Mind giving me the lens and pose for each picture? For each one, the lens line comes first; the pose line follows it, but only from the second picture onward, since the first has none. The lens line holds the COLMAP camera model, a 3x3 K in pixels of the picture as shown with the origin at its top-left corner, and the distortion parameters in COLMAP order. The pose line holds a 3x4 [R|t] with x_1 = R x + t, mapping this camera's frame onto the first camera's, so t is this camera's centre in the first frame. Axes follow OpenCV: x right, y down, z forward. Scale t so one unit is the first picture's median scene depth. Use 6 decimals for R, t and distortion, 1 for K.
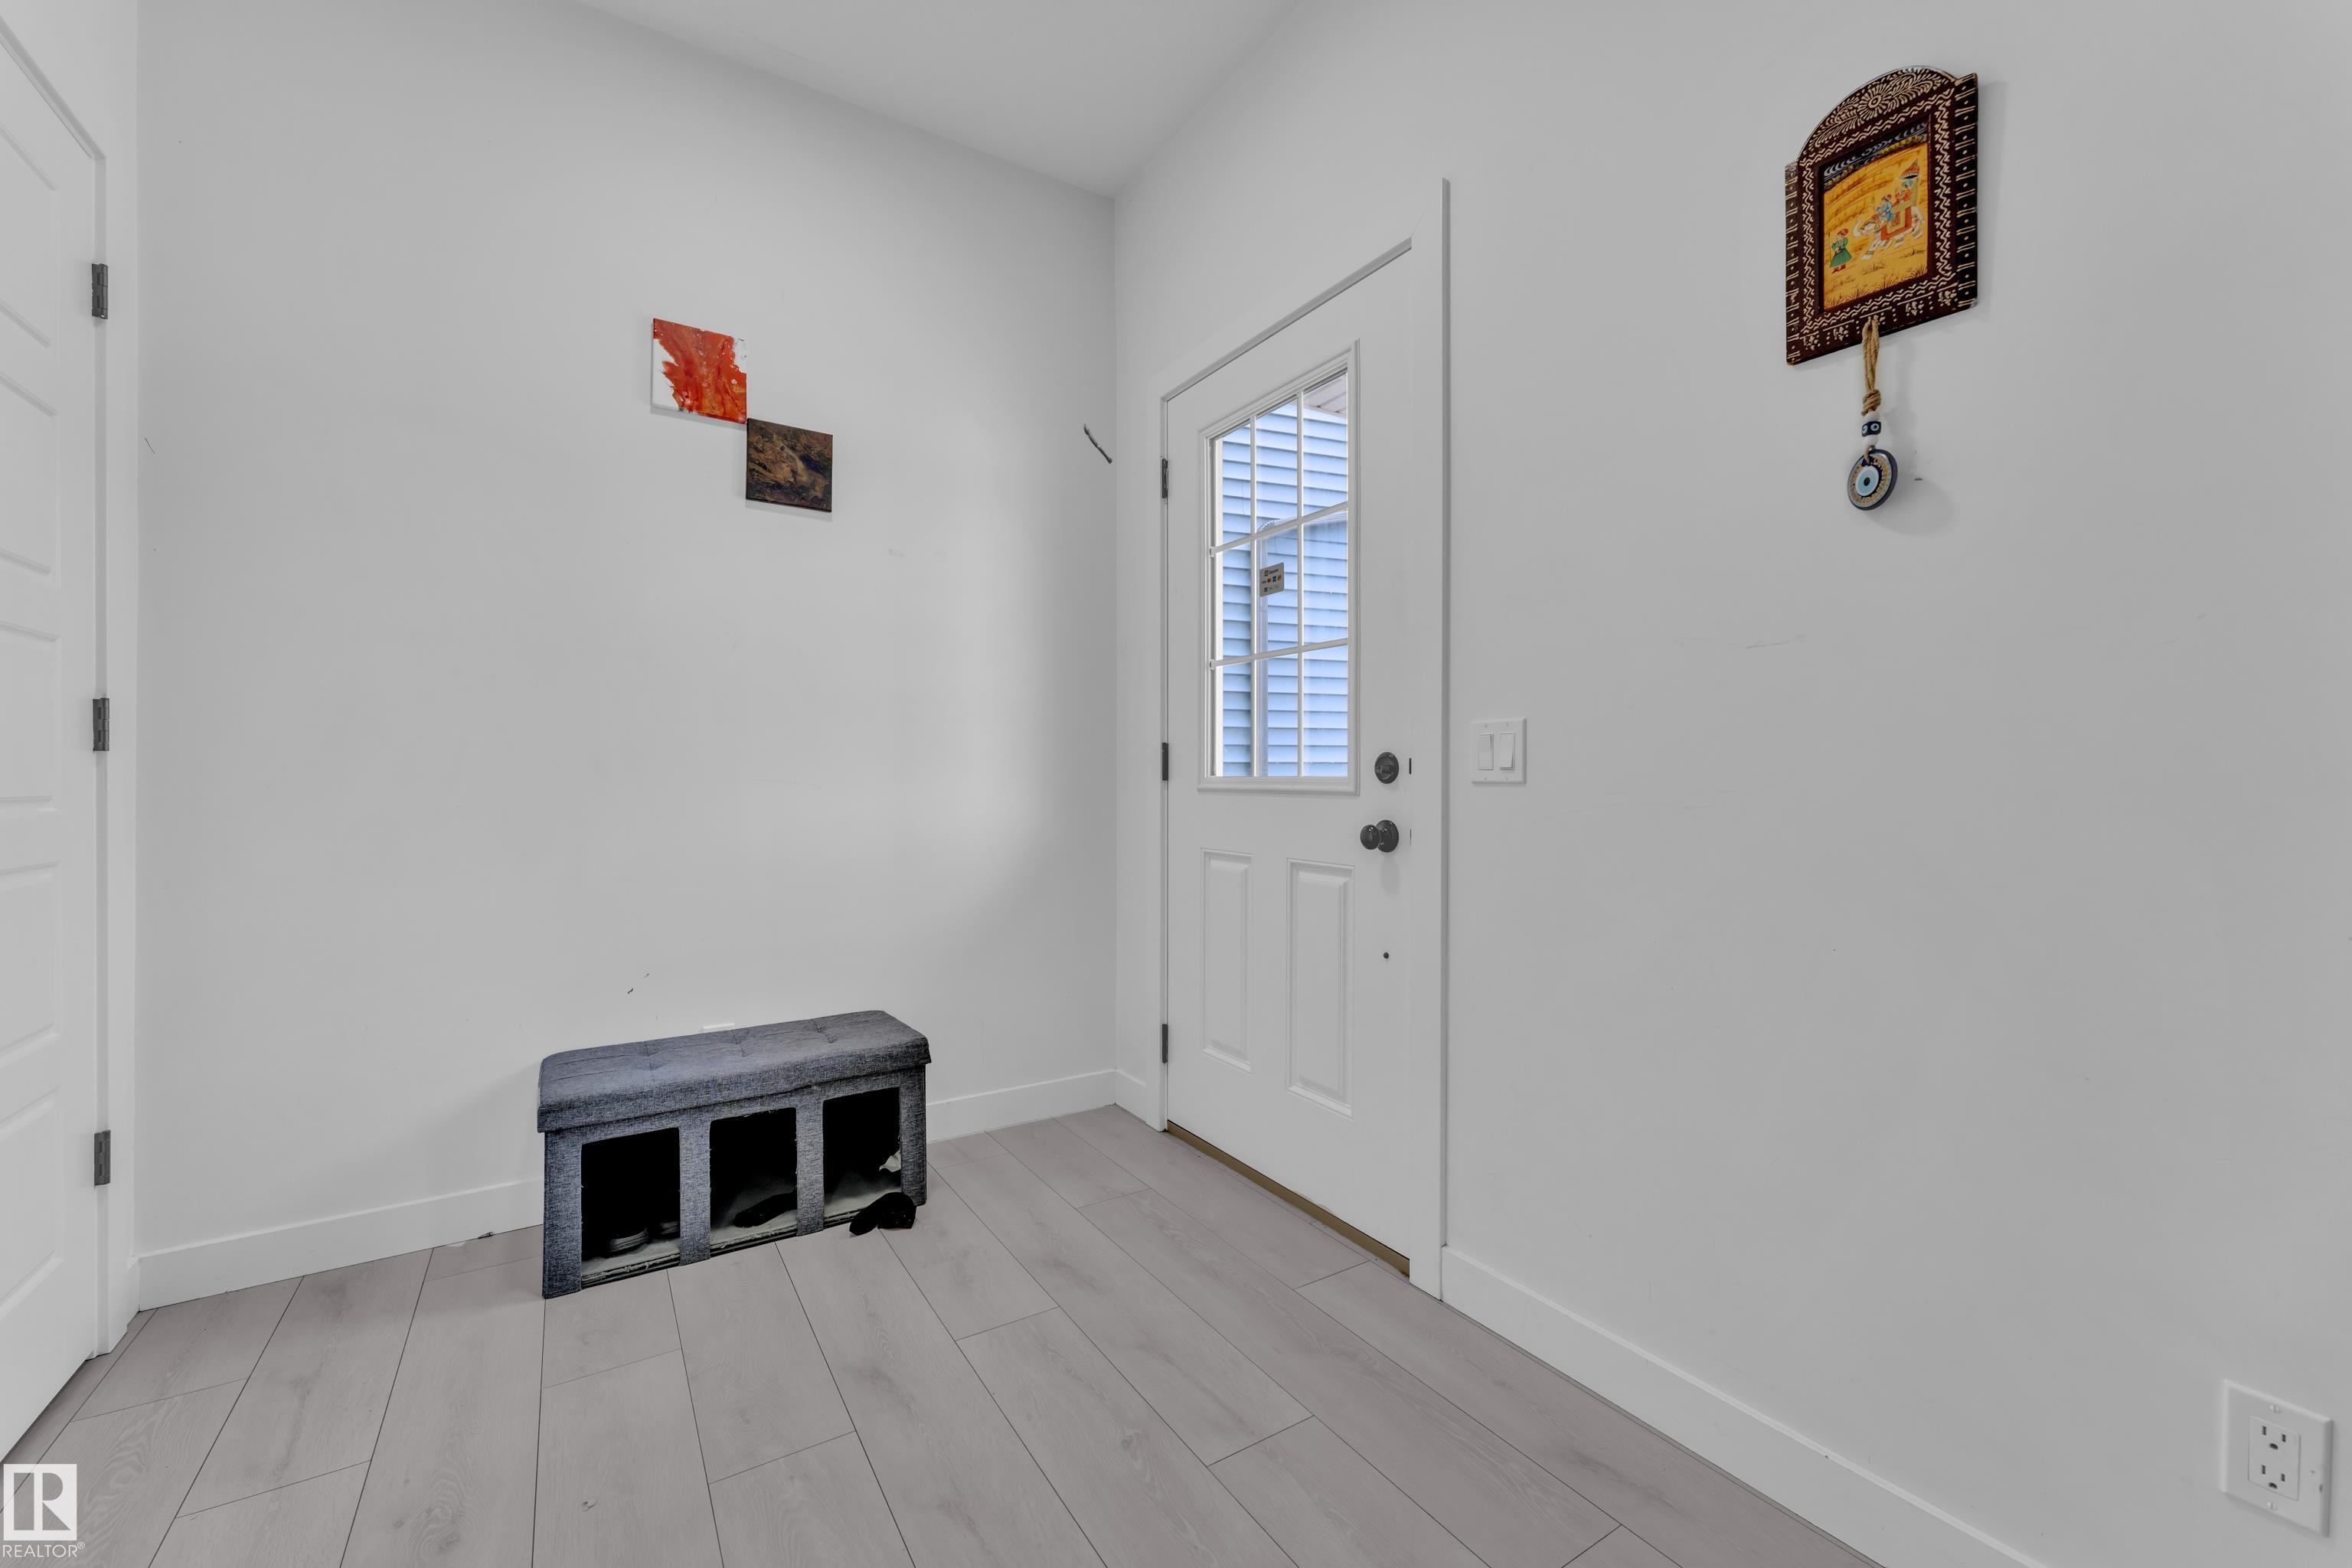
lens RADIAL K [[943.4, 0, 1180.3], [0, 943.4, 782.8], [0, 0, 1]] dist [0.002086, -0.000105]
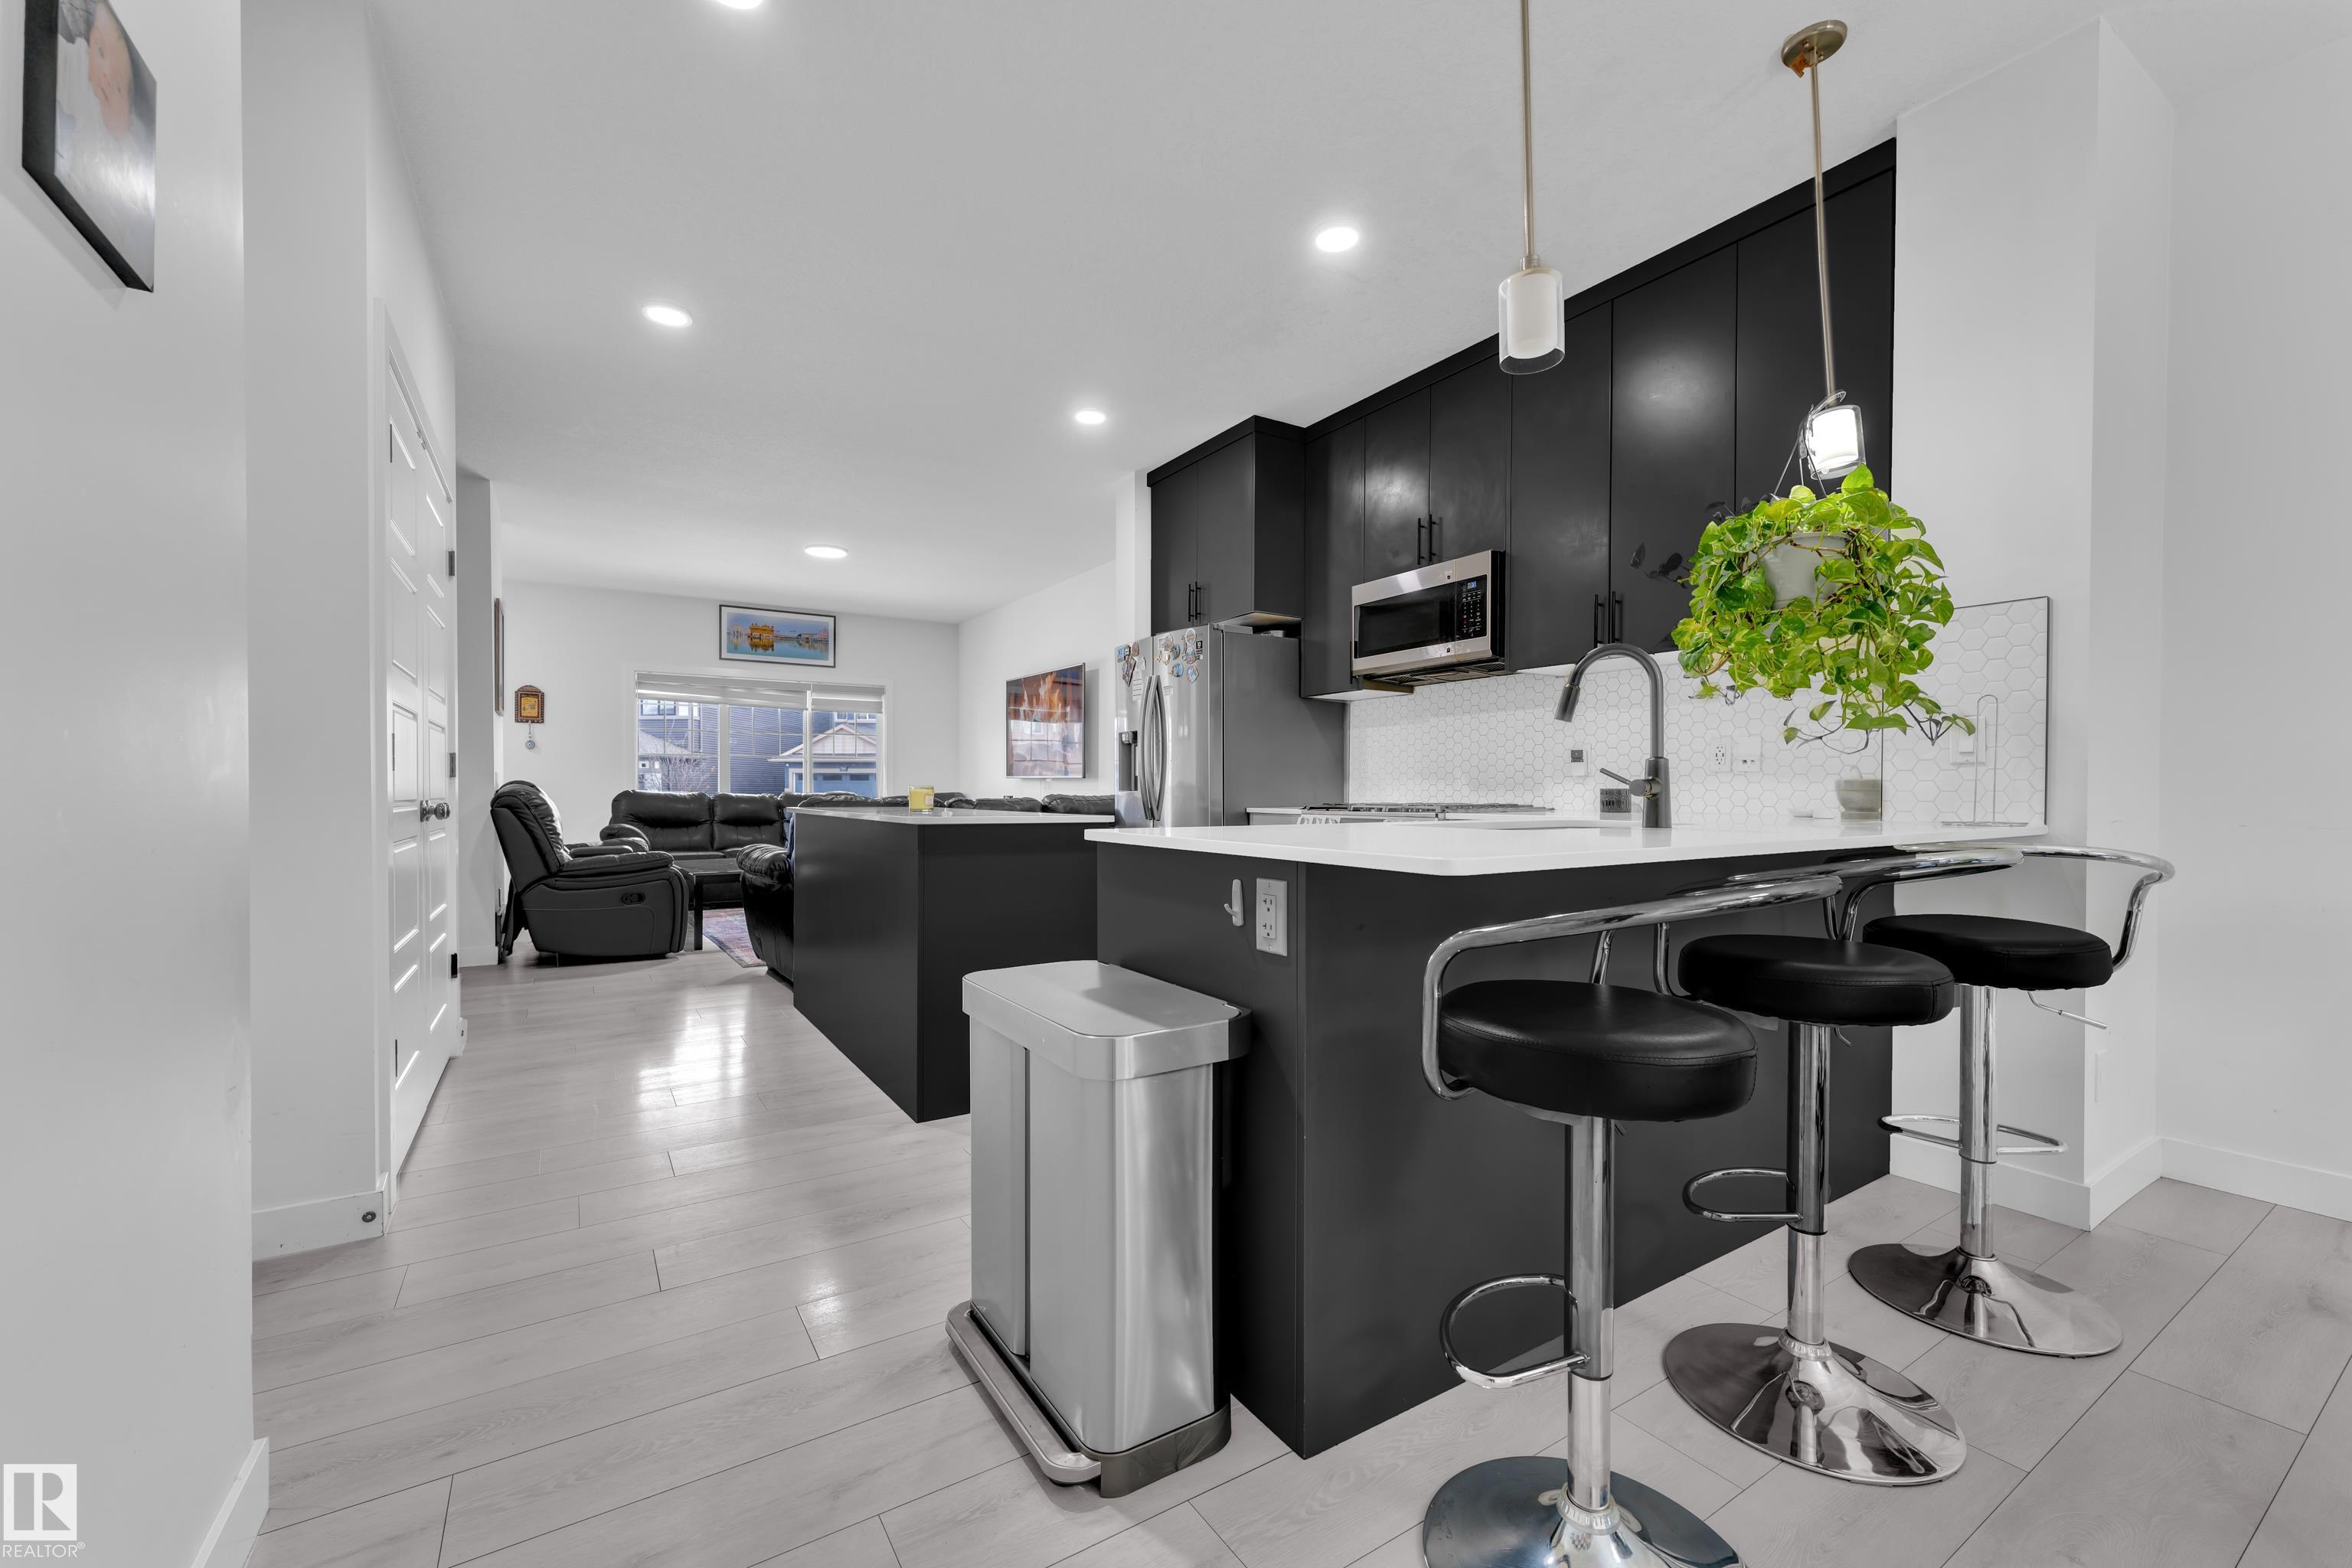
lens RADIAL K [[943.4, 0, 1170.6], [0, 943.4, 798.4], [0, 0, 1]] dist [0.002086, -0.000105]
pose [[-0.026774, -0.007669, 0.999612, -3.863060], [0.006285, 0.999950, 0.007840, 0.023204], [-0.999622, 0.006492, -0.026724, -2.131698]]
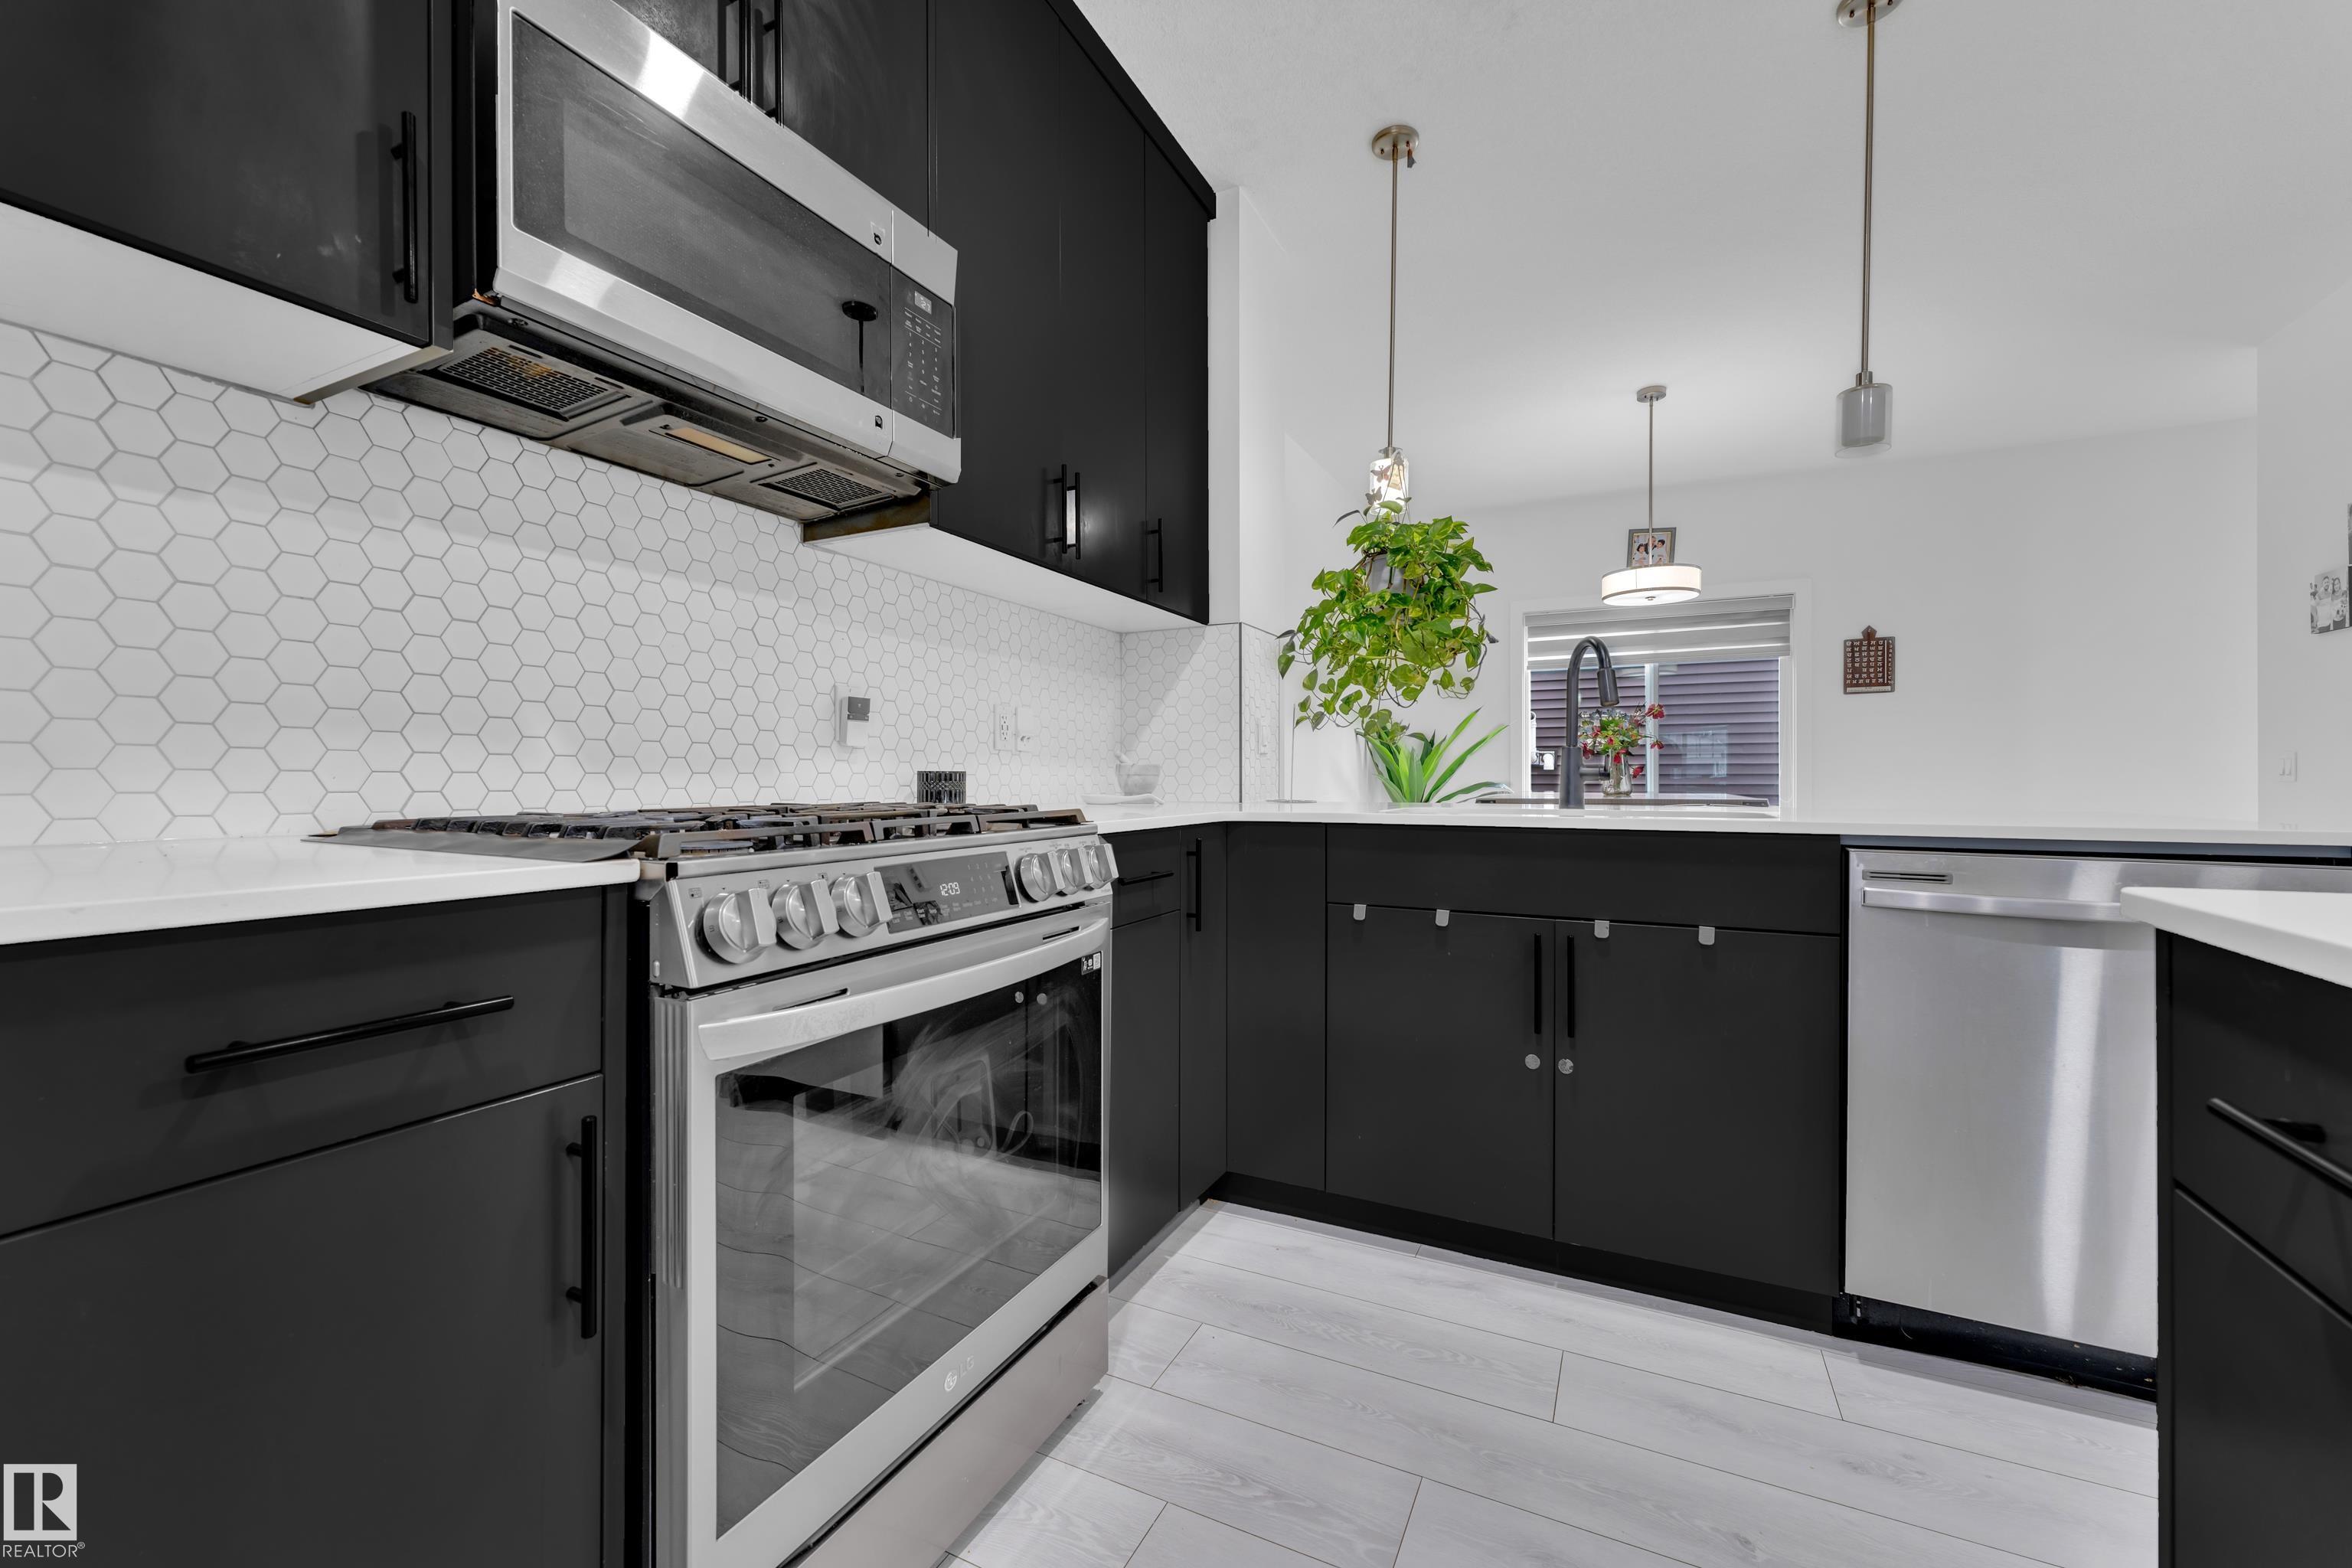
lens RADIAL K [[943.4, 0, 1171.8], [0, 943.4, 782.5], [0, 0, 1]] dist [0.002086, -0.000105]
pose [[-0.844168, 0.002711, -0.536071, -1.675216], [-0.003663, 0.999935, 0.010826, 0.024553], [0.536066, 0.011103, -0.844103, -1.965192]]
